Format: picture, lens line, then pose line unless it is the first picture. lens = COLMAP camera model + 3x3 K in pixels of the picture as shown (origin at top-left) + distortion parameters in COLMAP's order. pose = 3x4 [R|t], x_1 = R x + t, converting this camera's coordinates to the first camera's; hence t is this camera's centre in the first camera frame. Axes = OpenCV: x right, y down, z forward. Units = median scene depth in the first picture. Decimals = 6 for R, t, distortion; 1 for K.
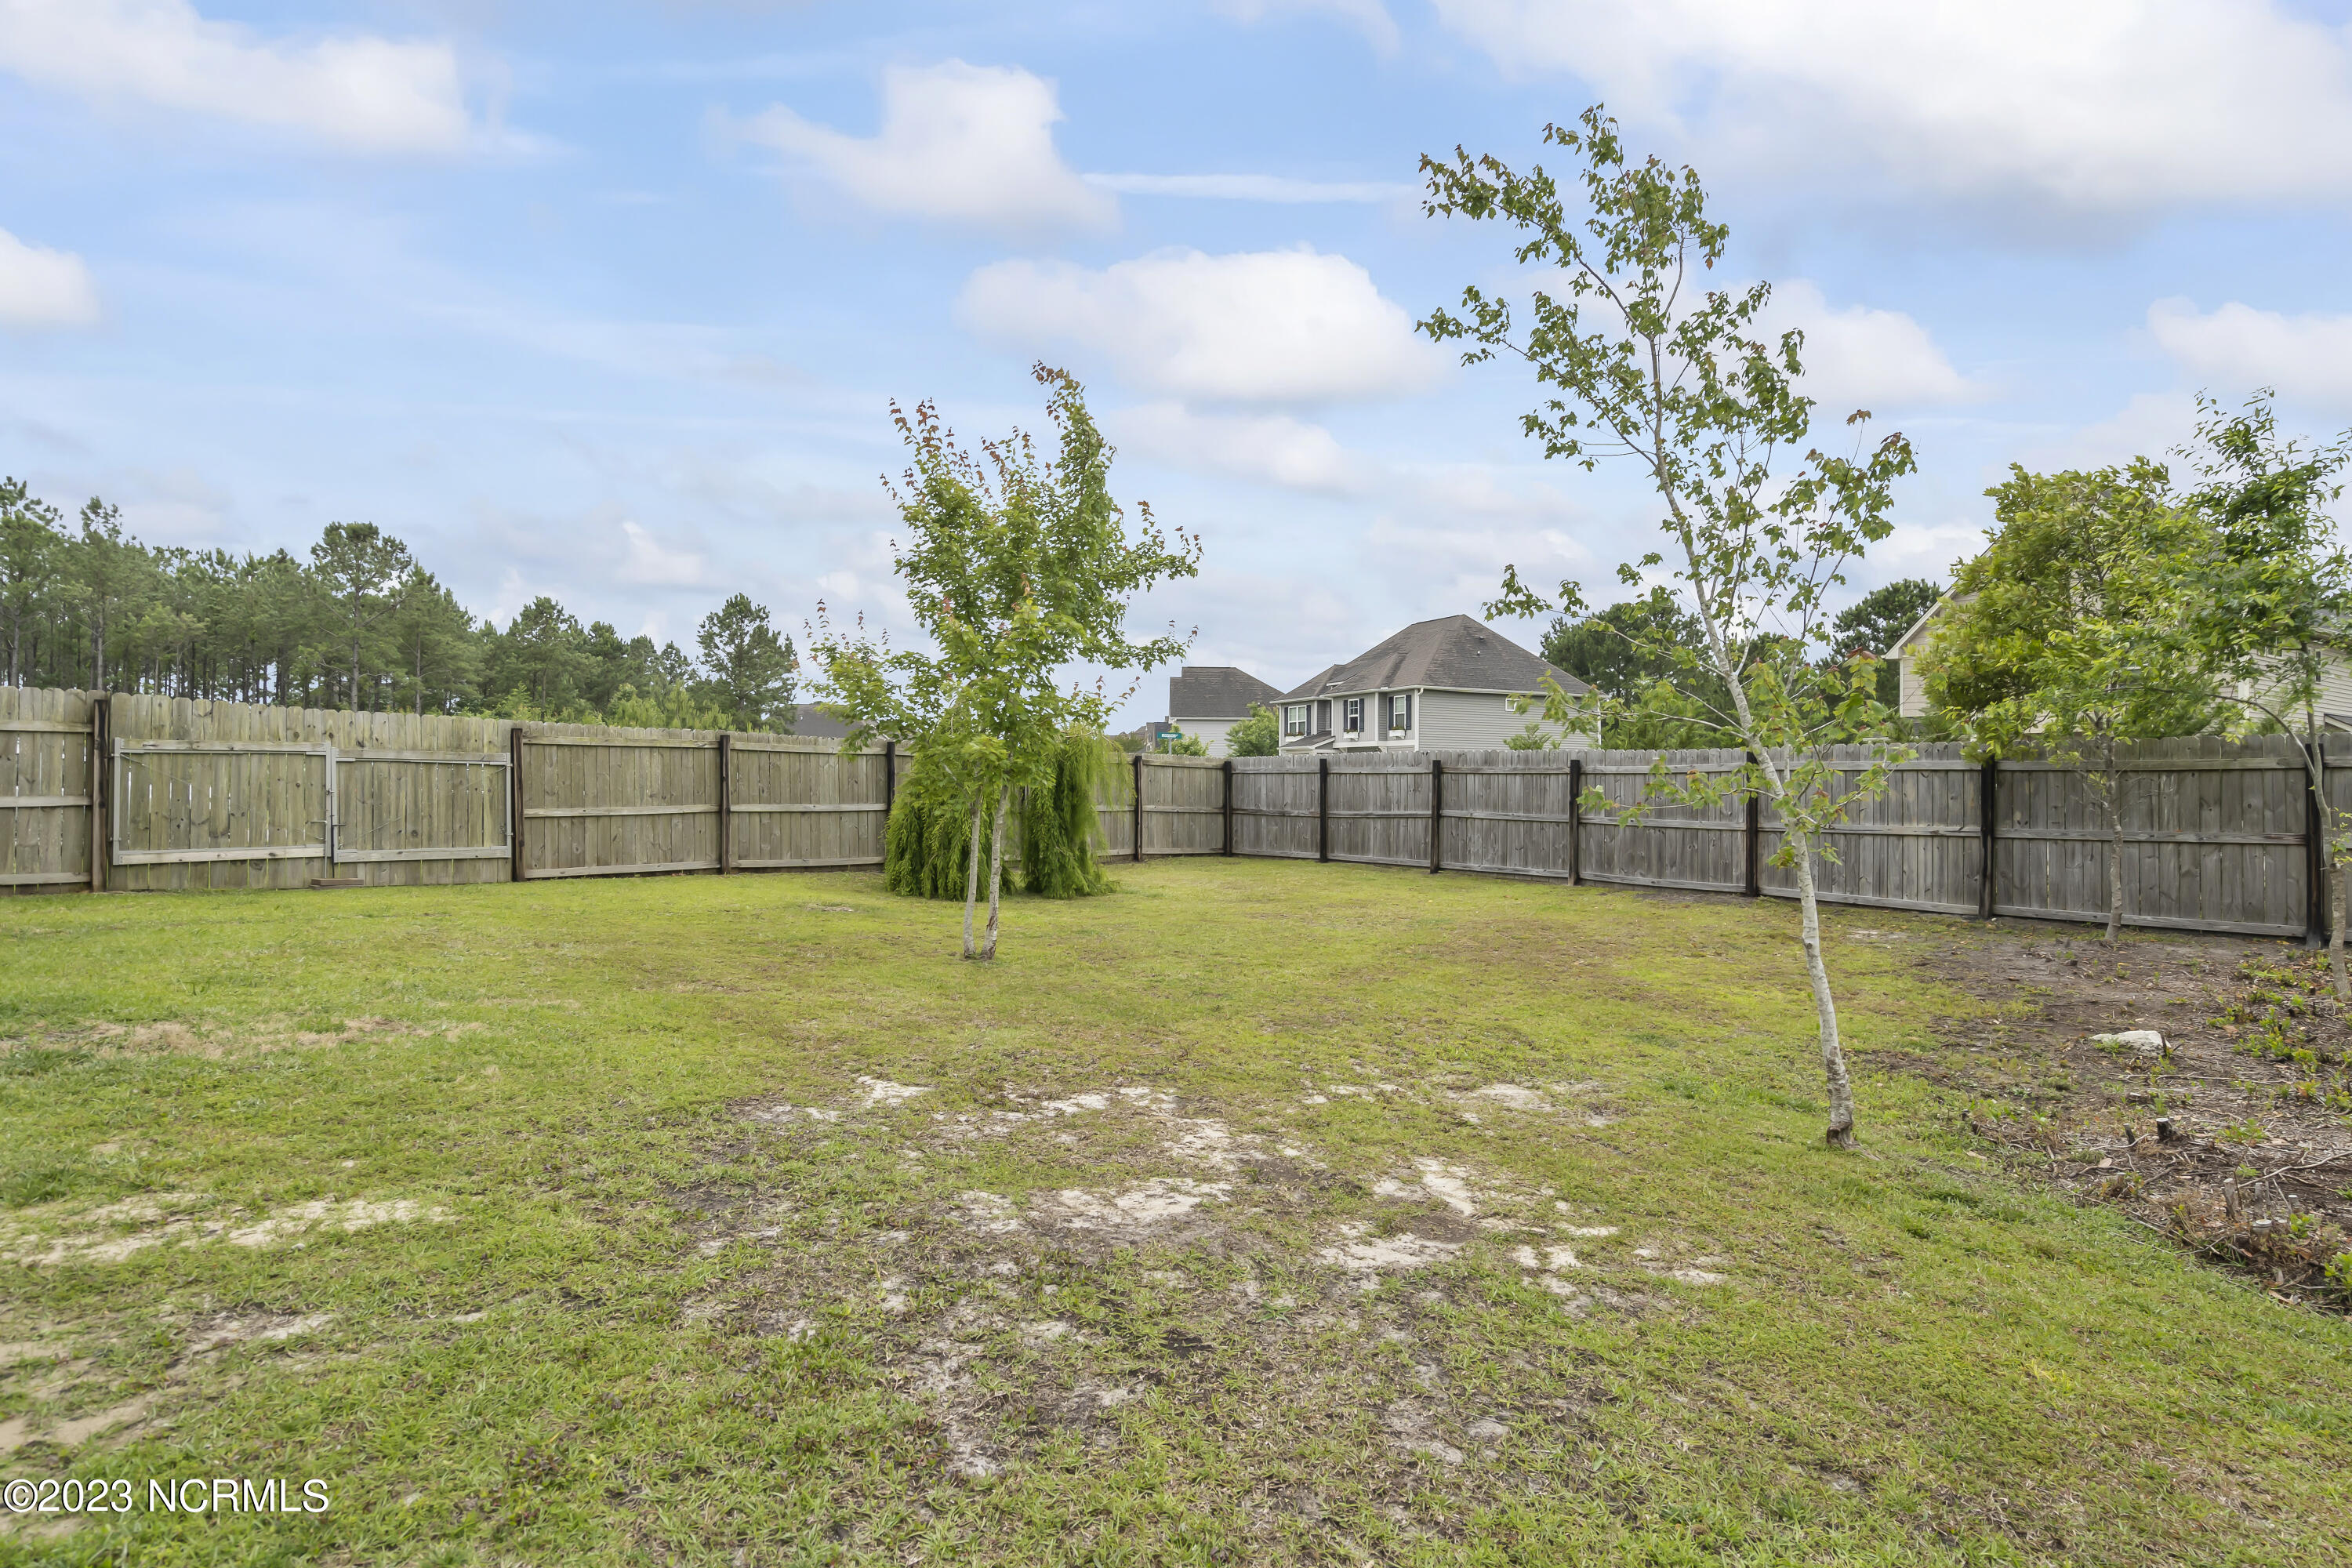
lens RADIAL K [[1202.3, 0, 1175.9], [0, 1202.3, 792.2], [0, 0, 1]] dist [0.001893, 0.001399]
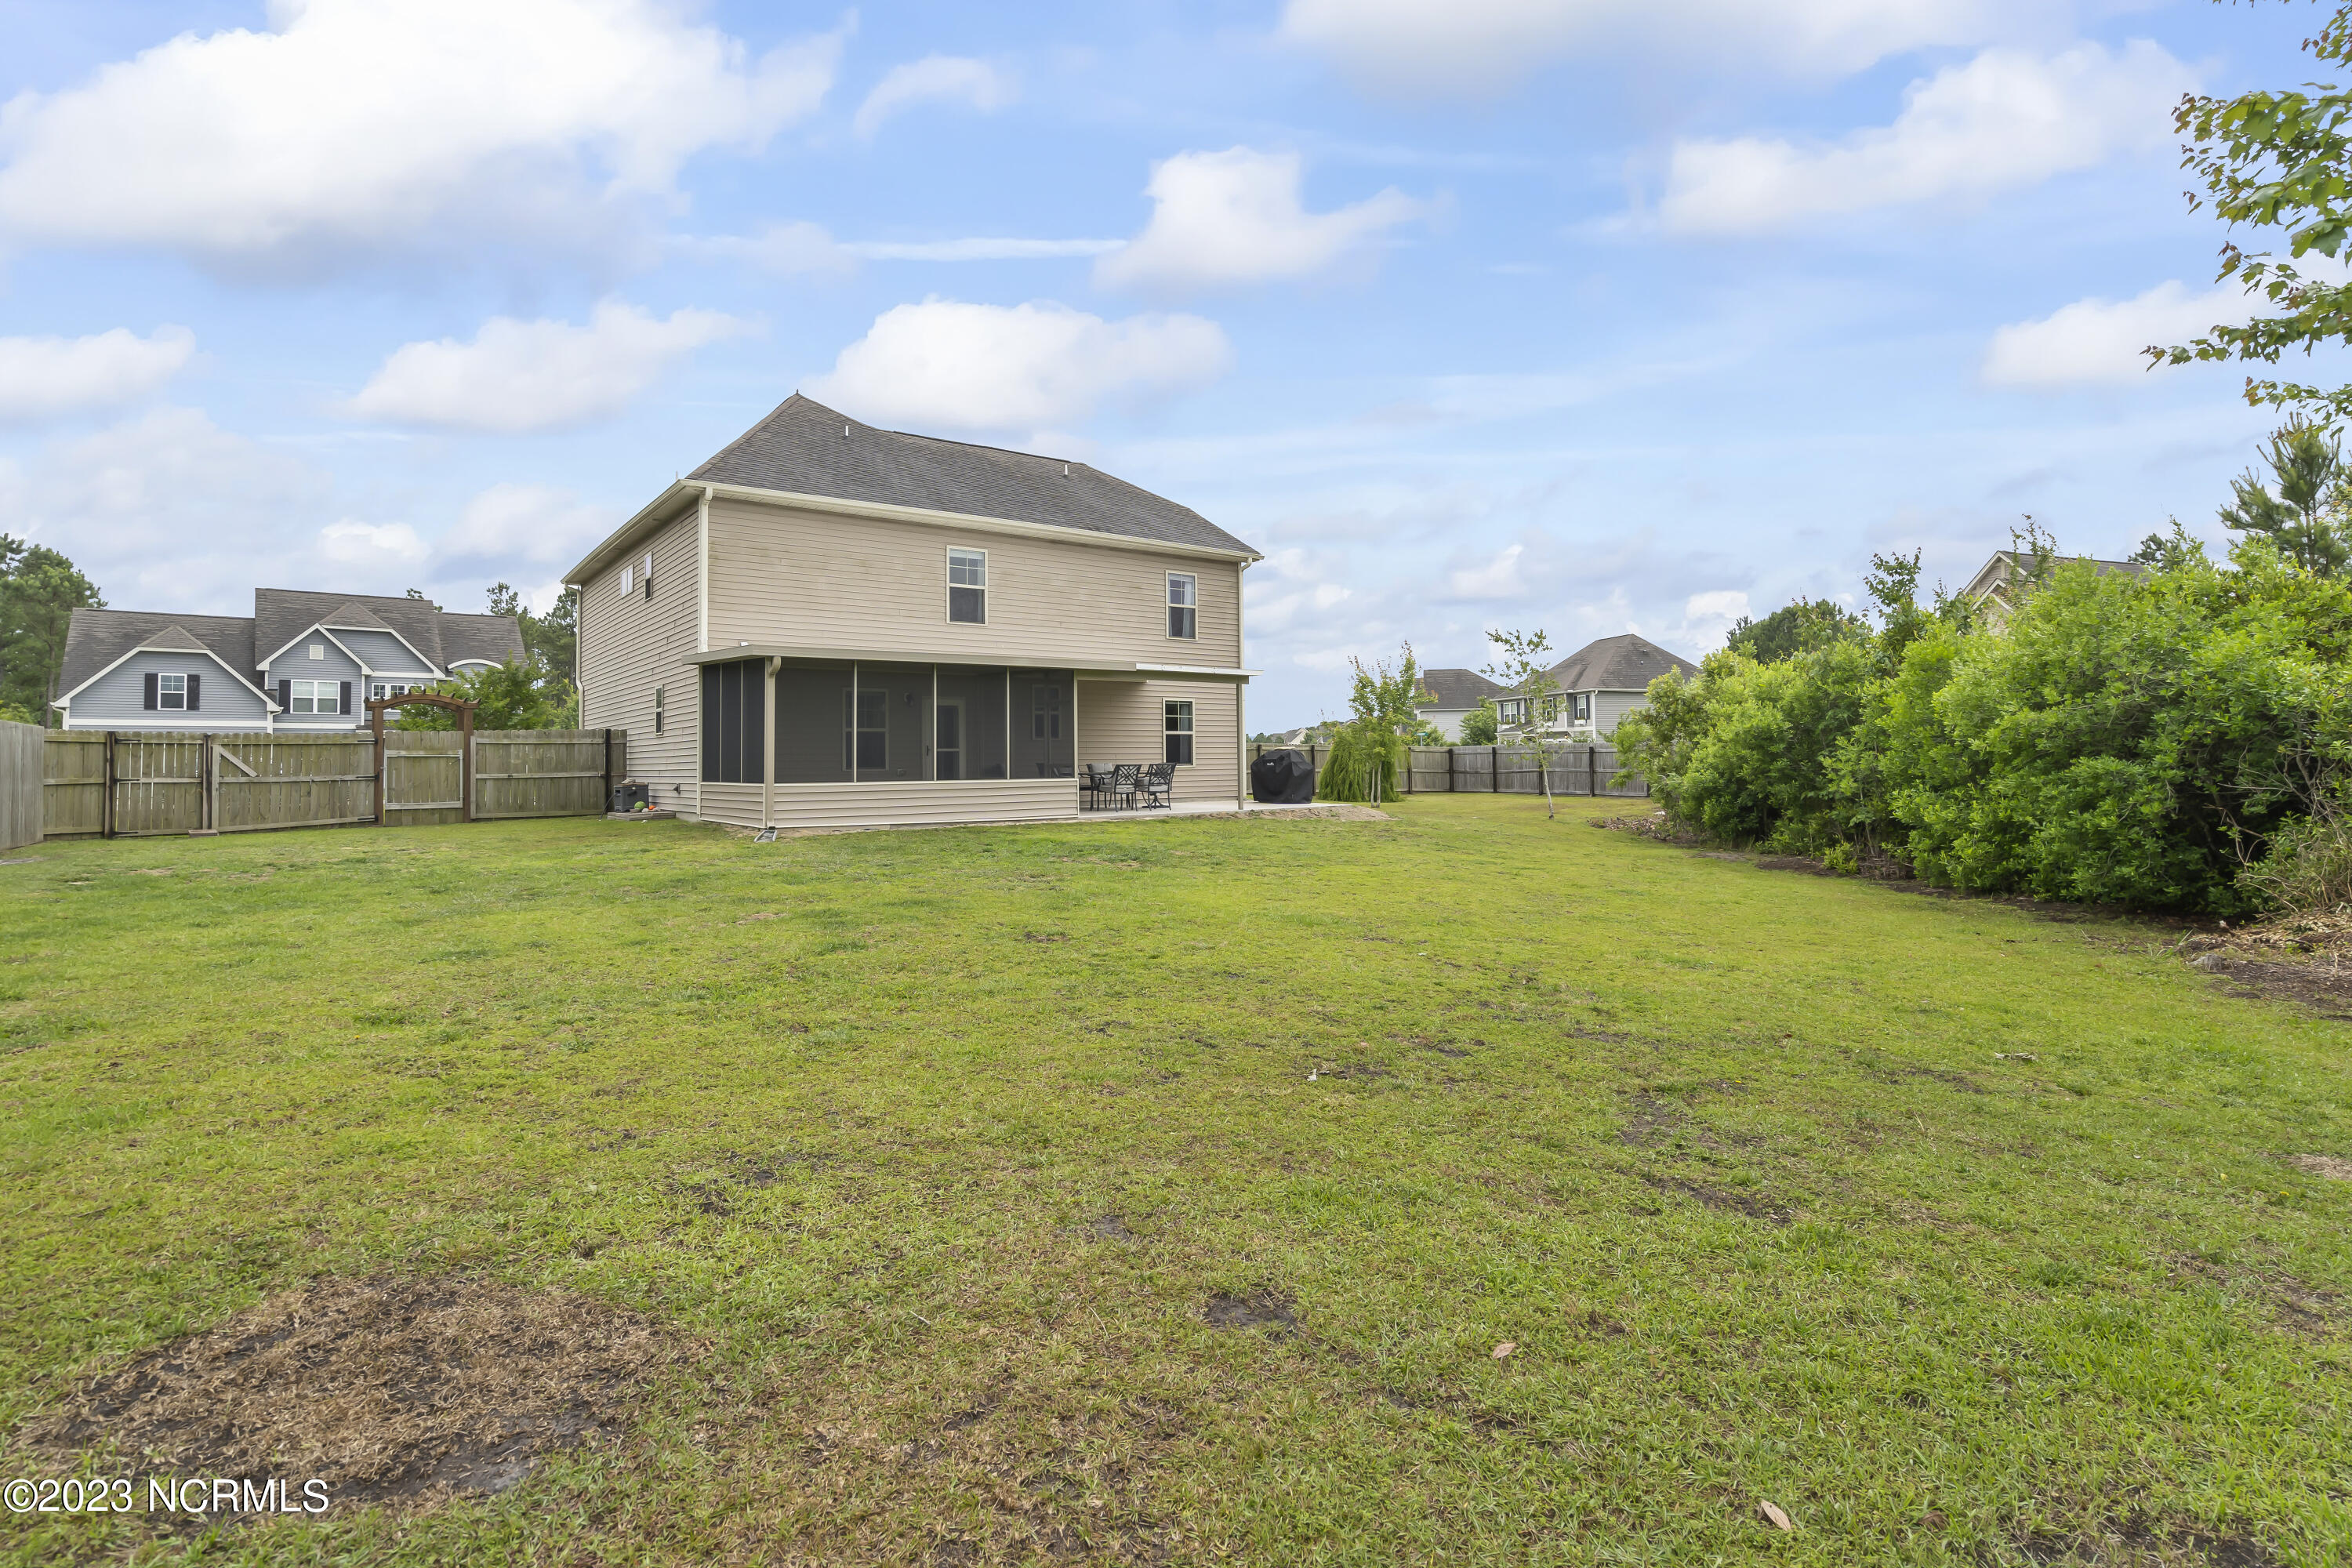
lens RADIAL K [[1097.8, 0, 1179.5], [0, 1097.8, 775.3], [0, 0, 1]] dist [-0.004417, 0.000174]
pose [[0.977101, -0.015431, -0.212217, -0.005926], [0.016402, 0.999862, 0.002815, 0.003174], [0.212144, -0.006231, 0.977219, -0.383514]]
